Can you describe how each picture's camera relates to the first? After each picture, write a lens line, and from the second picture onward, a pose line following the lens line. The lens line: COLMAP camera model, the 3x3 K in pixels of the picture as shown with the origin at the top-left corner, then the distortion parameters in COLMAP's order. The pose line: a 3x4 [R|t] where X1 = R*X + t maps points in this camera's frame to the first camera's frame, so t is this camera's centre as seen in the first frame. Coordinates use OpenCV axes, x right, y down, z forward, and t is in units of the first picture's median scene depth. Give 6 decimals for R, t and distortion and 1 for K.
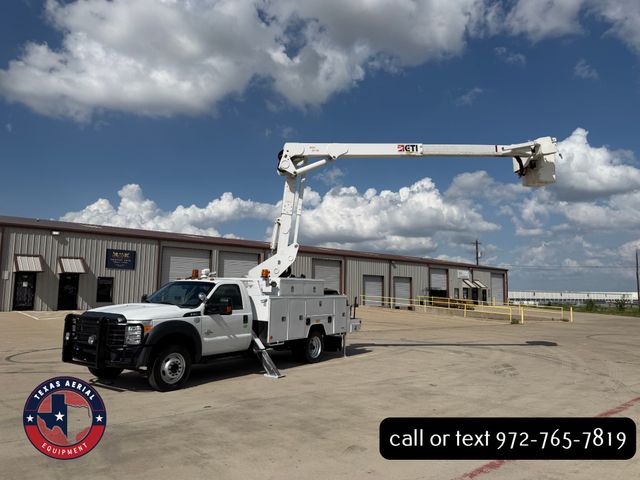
lens RADIAL K [[468.1, 0, 318.8], [0, 468.1, 241.7], [0, 0, 1]] dist [0.070921, -0.097289]
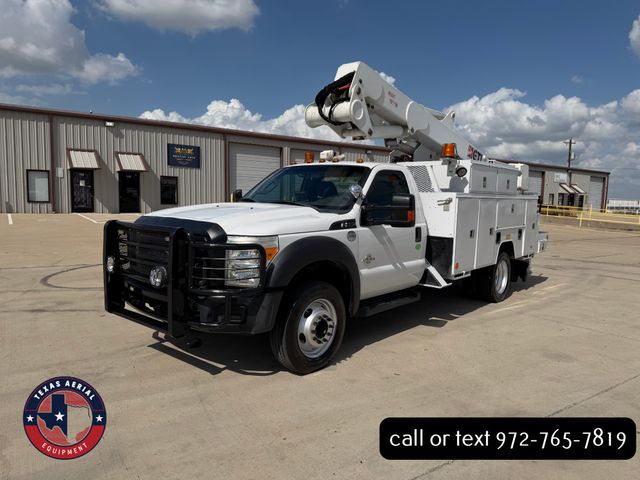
lens RADIAL K [[461.7, 0, 318.6], [0, 461.7, 244.5], [0, 0, 1]] dist [0.065066, -0.089351]
pose [[0.993892, 0.018956, -0.108720, -0.172370], [0.003608, 0.979031, 0.203677, 0.052797], [0.110301, -0.202825, 0.972983, 0.365240]]
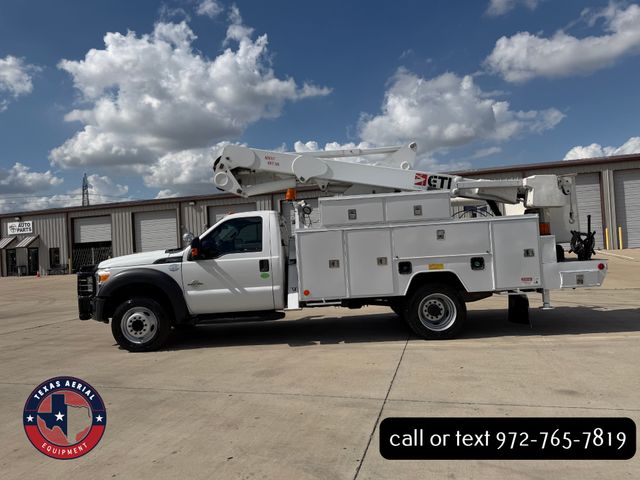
lens RADIAL K [[460.3, 0, 317.3], [0, 460.3, 238.6], [0, 0, 1]] dist [0.065997, -0.076257]
pose [[0.538684, -0.063792, -0.840090, 0.364300], [0.151731, 0.988171, 0.022257, 0.099195], [0.828733, -0.139457, 0.541991, 0.568834]]
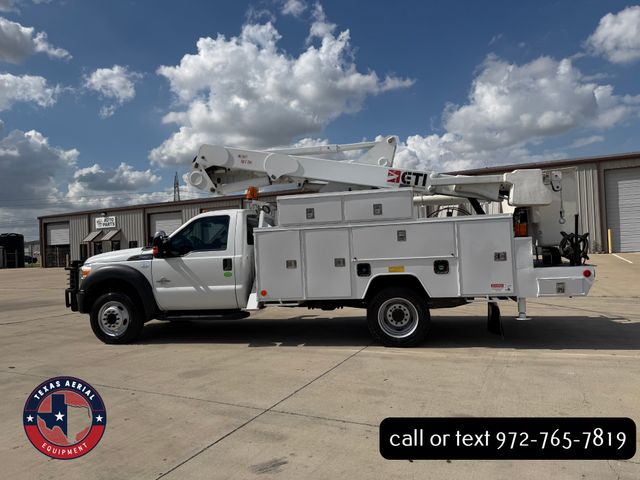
lens RADIAL K [[460.3, 0, 317.3], [0, 460.3, 238.6], [0, 0, 1]] dist [0.065997, -0.076257]
pose [[0.381859, -0.049531, -0.922893, 0.416073], [0.144109, 0.989540, 0.006520, 0.114771], [0.912916, -0.135487, 0.385002, 0.697632]]
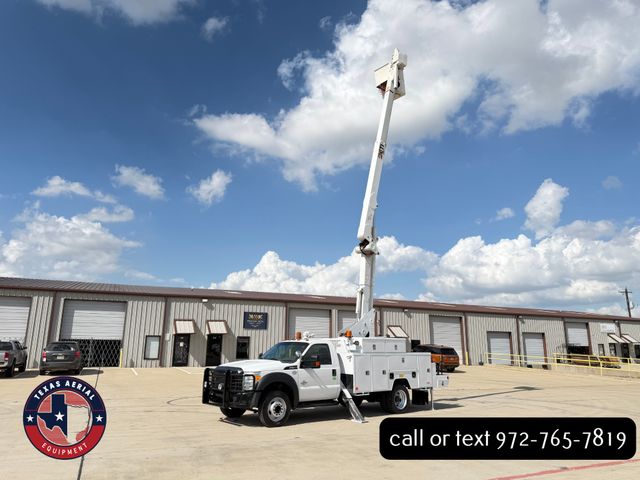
lens RADIAL K [[471.0, 0, 321.3], [0, 471.0, 230.4], [0, 0, 1]] dist [0.110247, -0.183040]
pose [[0.961647, -0.073156, -0.264353, 0.138508], [0.036134, 0.989165, -0.142289, -0.024588], [0.271898, 0.127280, 0.953872, -0.211322]]
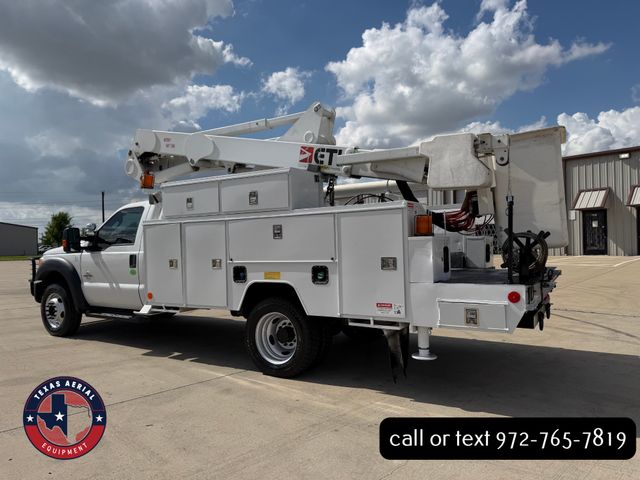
lens RADIAL K [[461.7, 0, 318.6], [0, 461.7, 244.5], [0, 0, 1]] dist [0.065066, -0.089351]
pose [[0.041296, -0.015456, -0.999027, 0.374618], [0.128321, 0.991682, -0.010038, 0.145681], [0.990873, -0.127782, 0.042935, 0.980508]]
